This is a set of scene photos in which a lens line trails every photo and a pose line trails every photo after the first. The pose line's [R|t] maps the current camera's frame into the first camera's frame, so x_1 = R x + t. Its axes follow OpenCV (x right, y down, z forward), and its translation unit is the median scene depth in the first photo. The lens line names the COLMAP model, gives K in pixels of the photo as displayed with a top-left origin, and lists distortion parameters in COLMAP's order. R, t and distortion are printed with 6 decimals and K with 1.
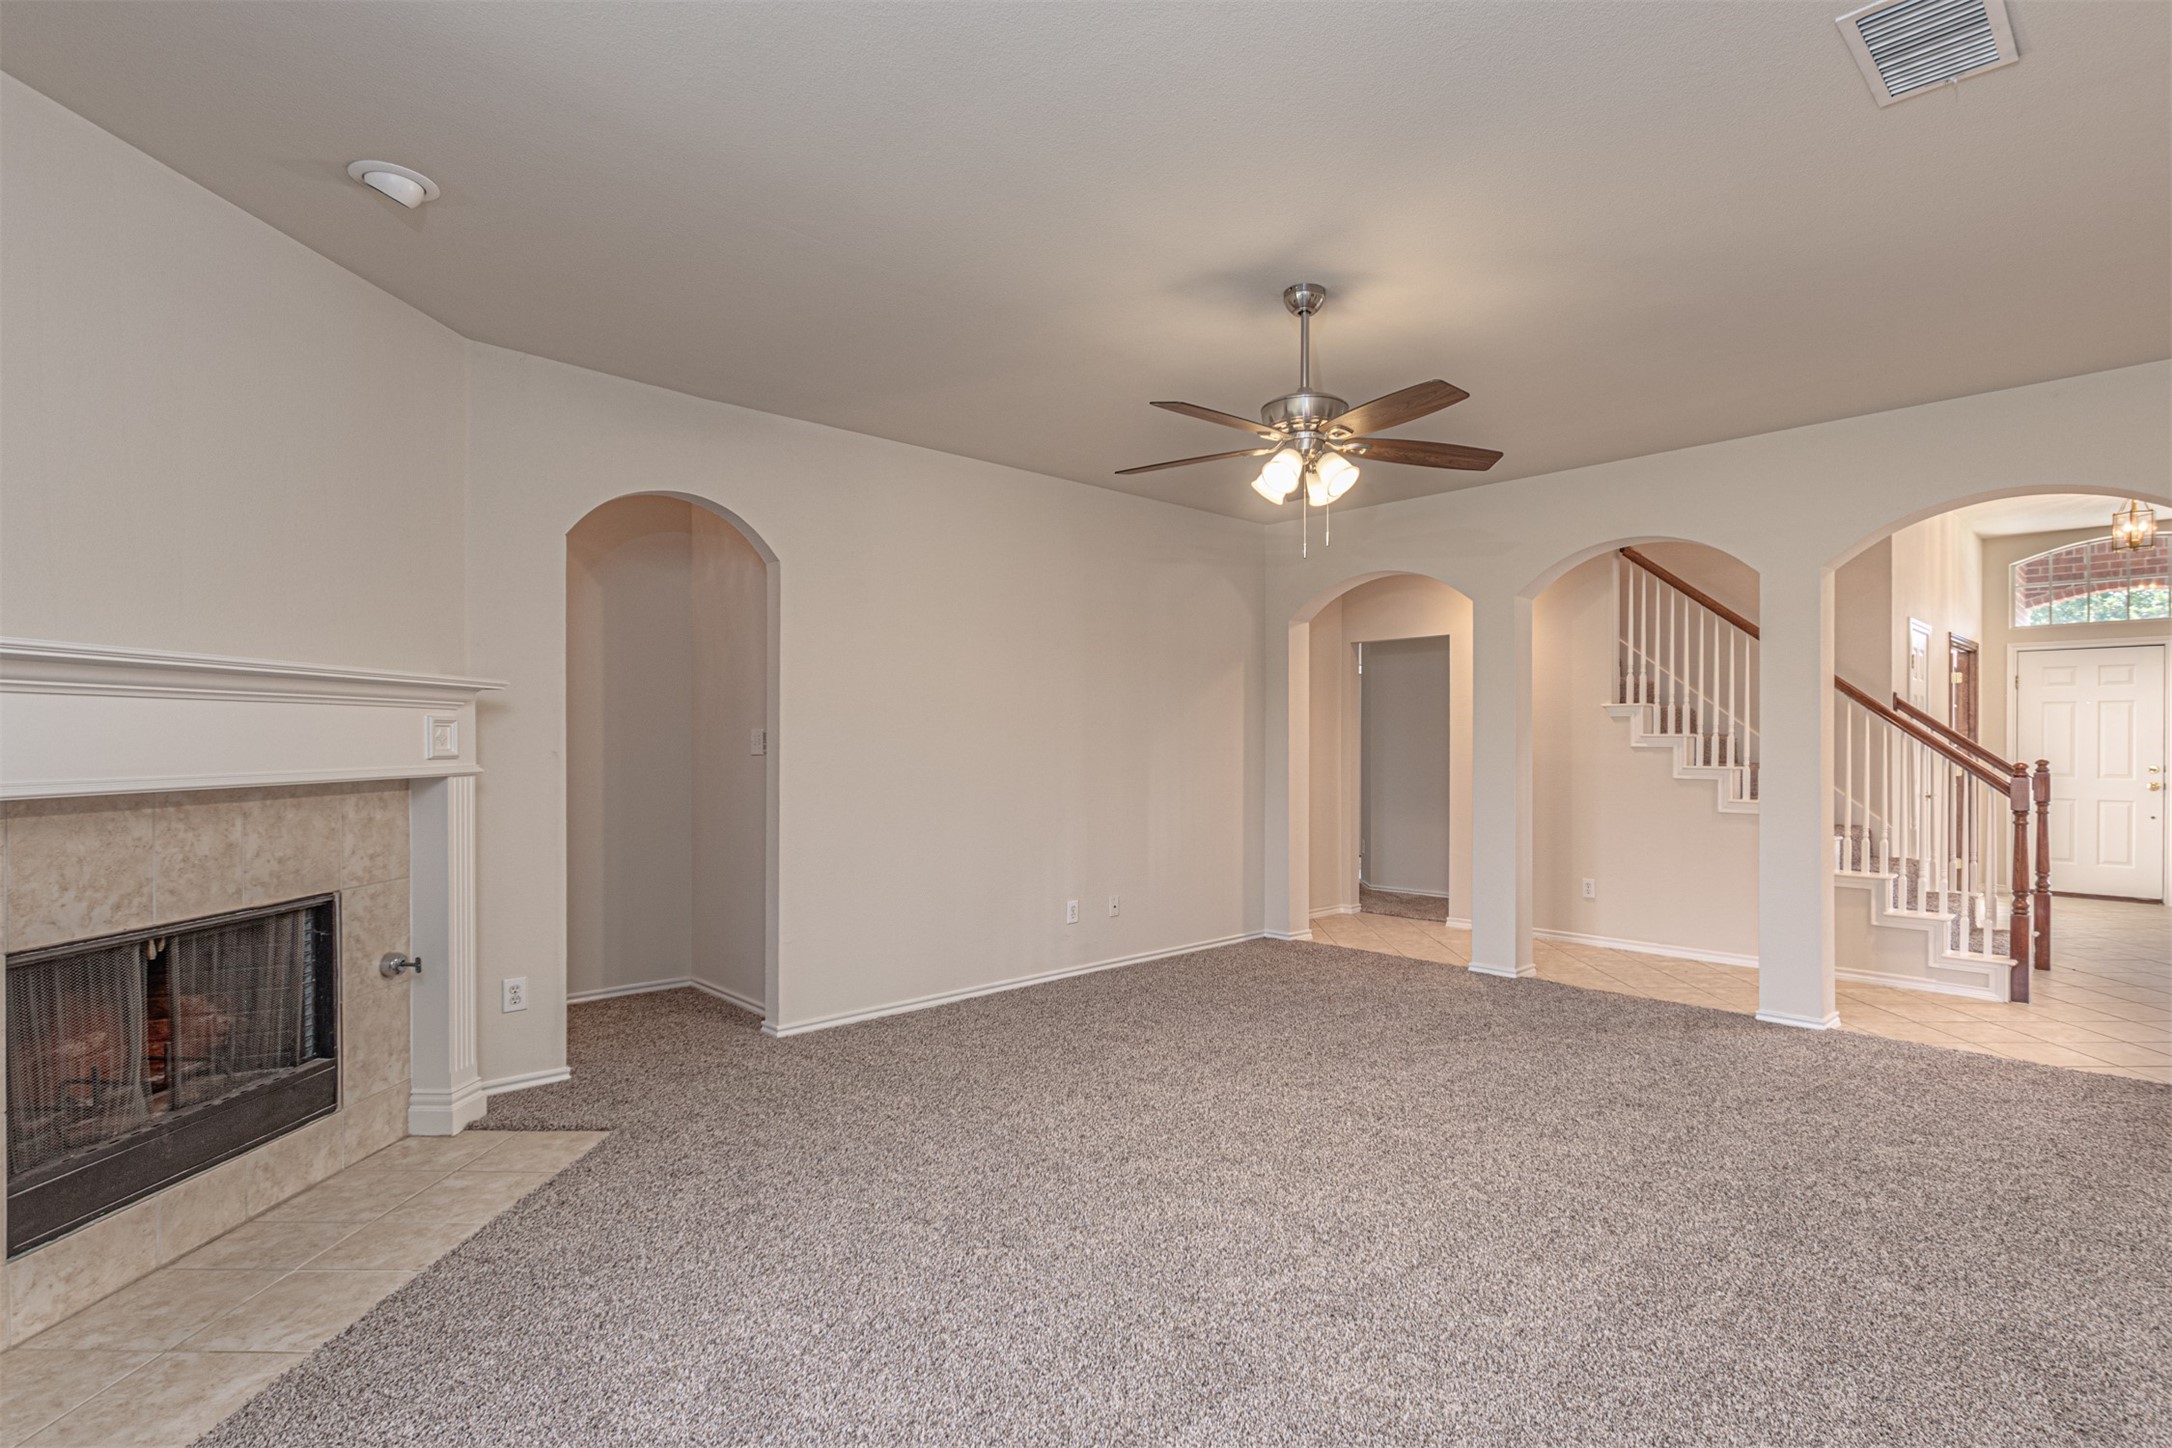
lens RADIAL K [[1046.2, 0, 1091.3], [0, 1046.2, 733.5], [0, 0, 1]] dist [-0.003870, -0.001280]
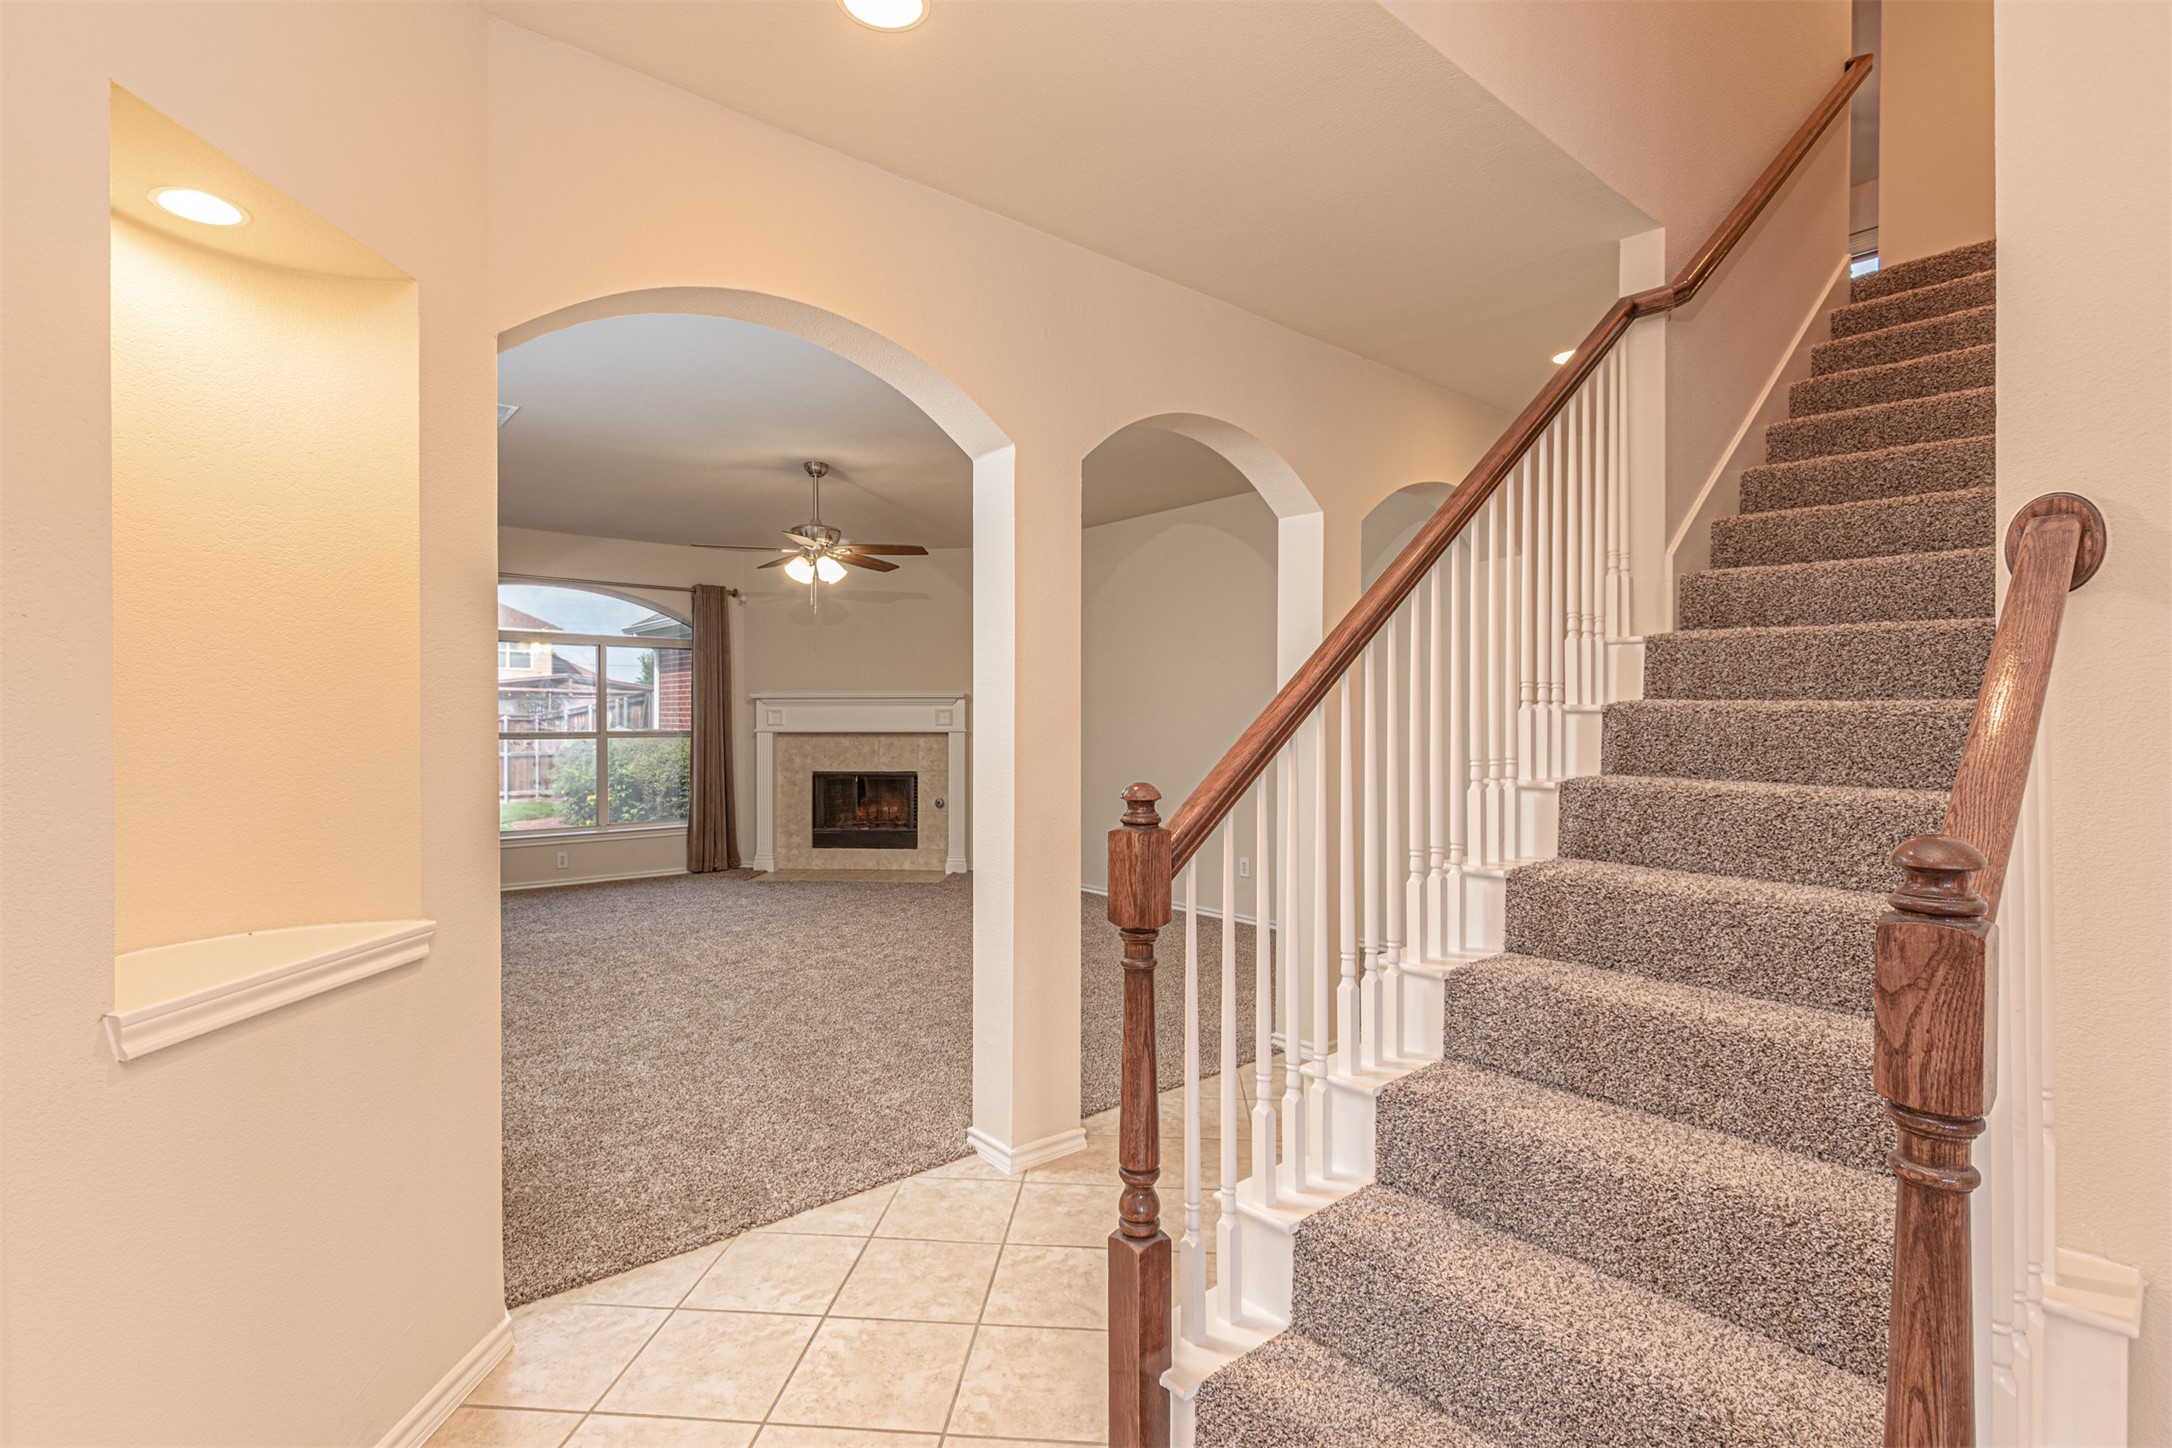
lens RADIAL K [[1046.2, 0, 1088.7], [0, 1046.2, 725.8], [0, 0, 1]] dist [-0.003870, -0.001280]
pose [[-0.042301, 0.009711, -0.999058, 2.066631], [0.002672, 0.999950, 0.009606, 0.001831], [0.999101, -0.002263, -0.042325, 1.573813]]
